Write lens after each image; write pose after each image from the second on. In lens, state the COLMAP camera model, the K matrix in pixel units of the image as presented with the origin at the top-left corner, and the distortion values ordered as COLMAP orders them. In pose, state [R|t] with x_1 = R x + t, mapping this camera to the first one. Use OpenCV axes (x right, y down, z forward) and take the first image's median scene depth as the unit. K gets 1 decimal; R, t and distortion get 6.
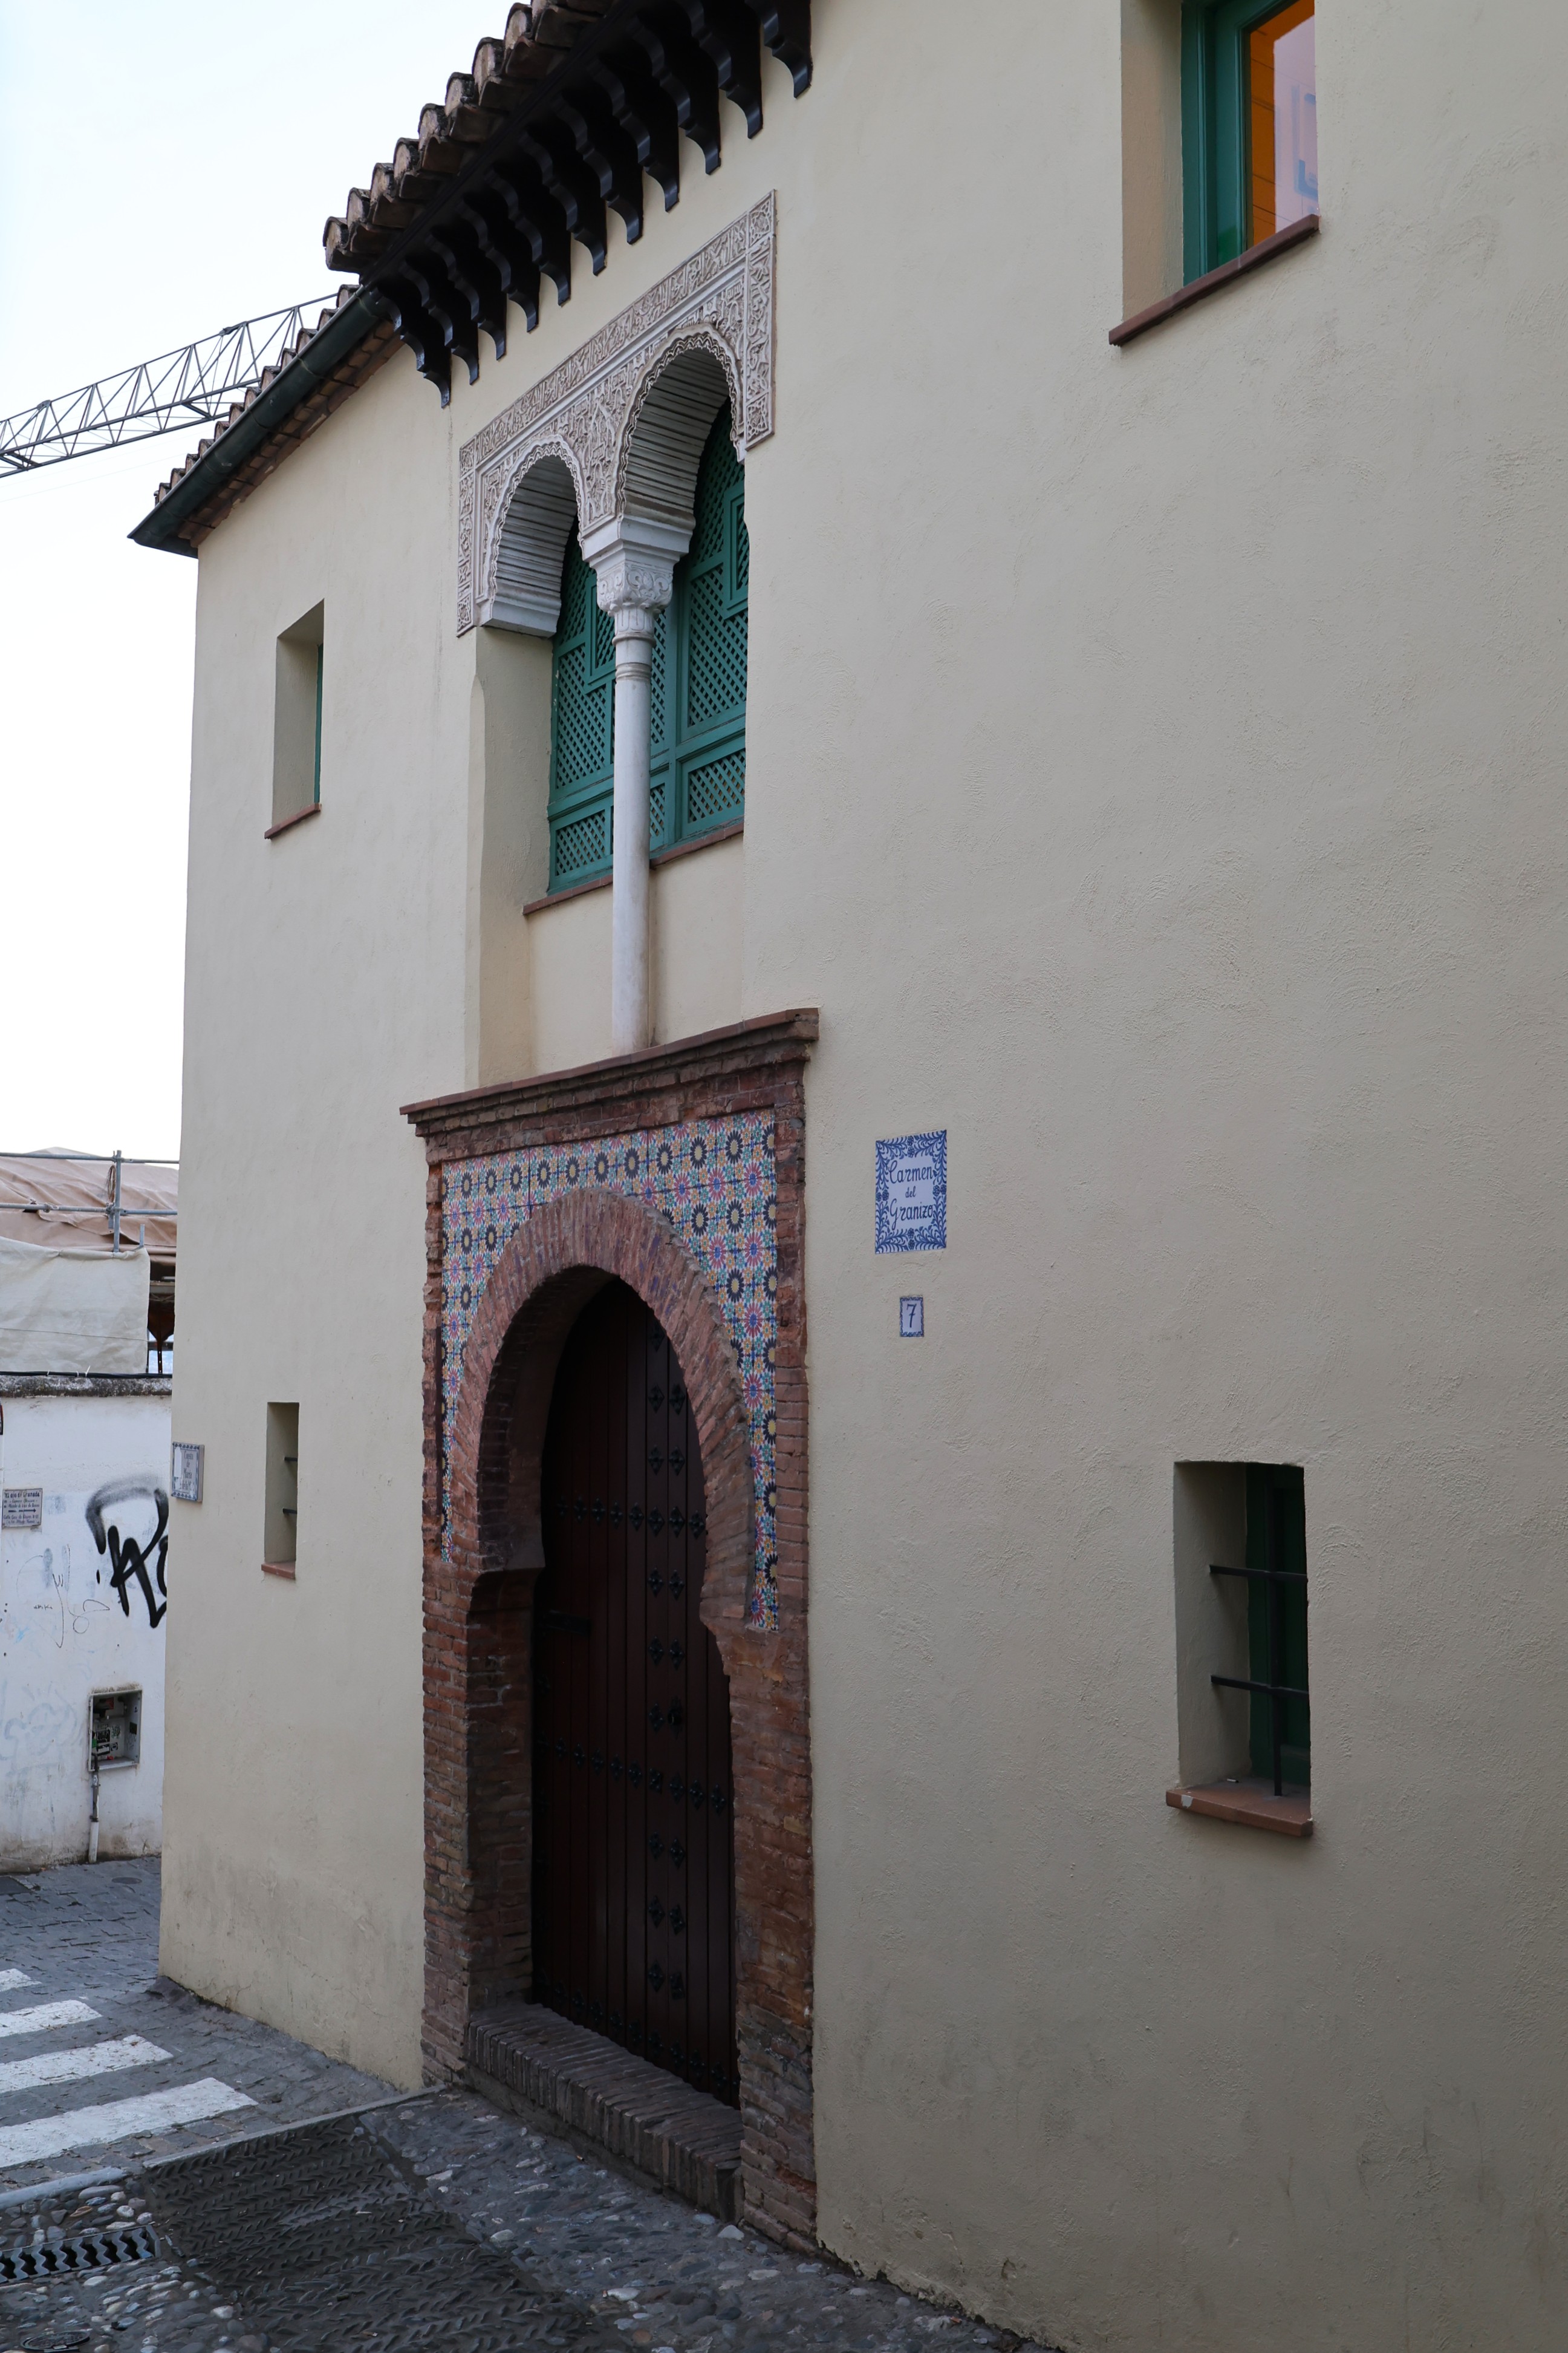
lens RADIAL K [[2154.9, 0, 782.1], [0, 2154.9, 1175.3], [0, 0, 1]] dist [-0.003439, 0.000000]
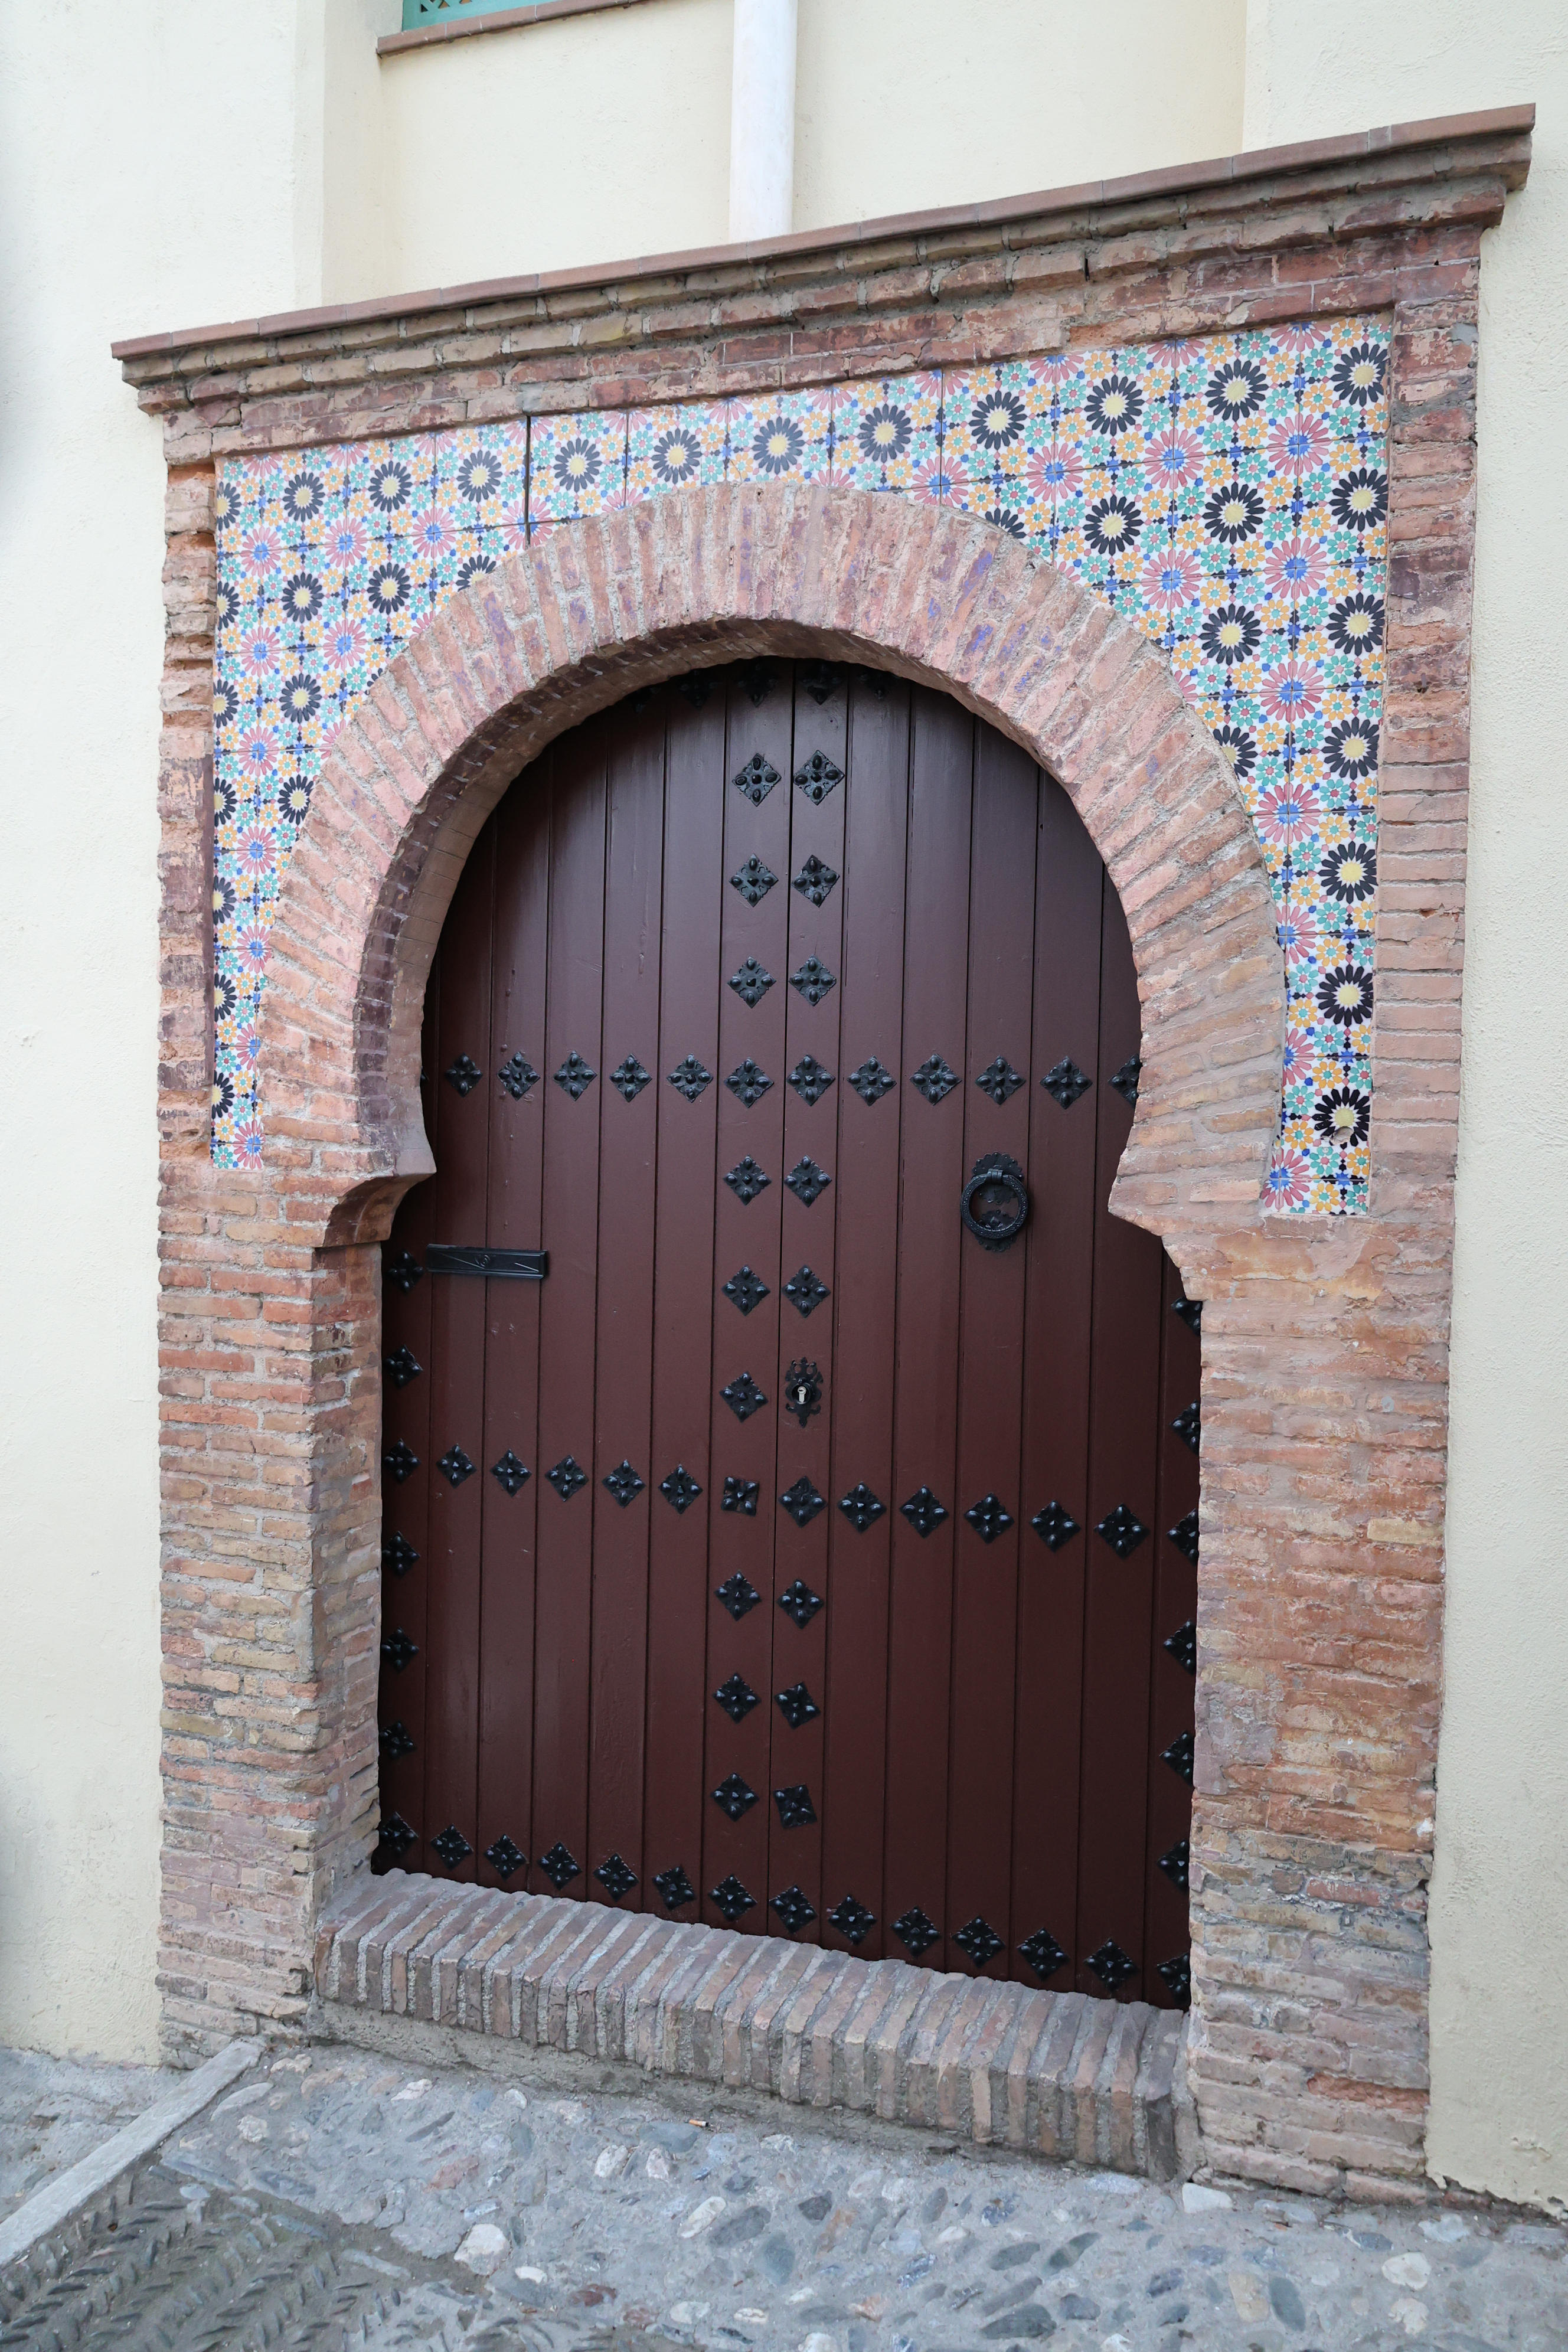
lens RADIAL K [[1620.2, 0, 786.5], [0, 1620.2, 1174.5], [0, 0, 1]] dist [-0.000980, -0.004622]
pose [[0.785546, 0.002593, 0.618797, -0.354182], [-0.074129, 0.993184, 0.089943, 0.152149], [-0.614347, -0.116525, 0.780385, 0.664516]]
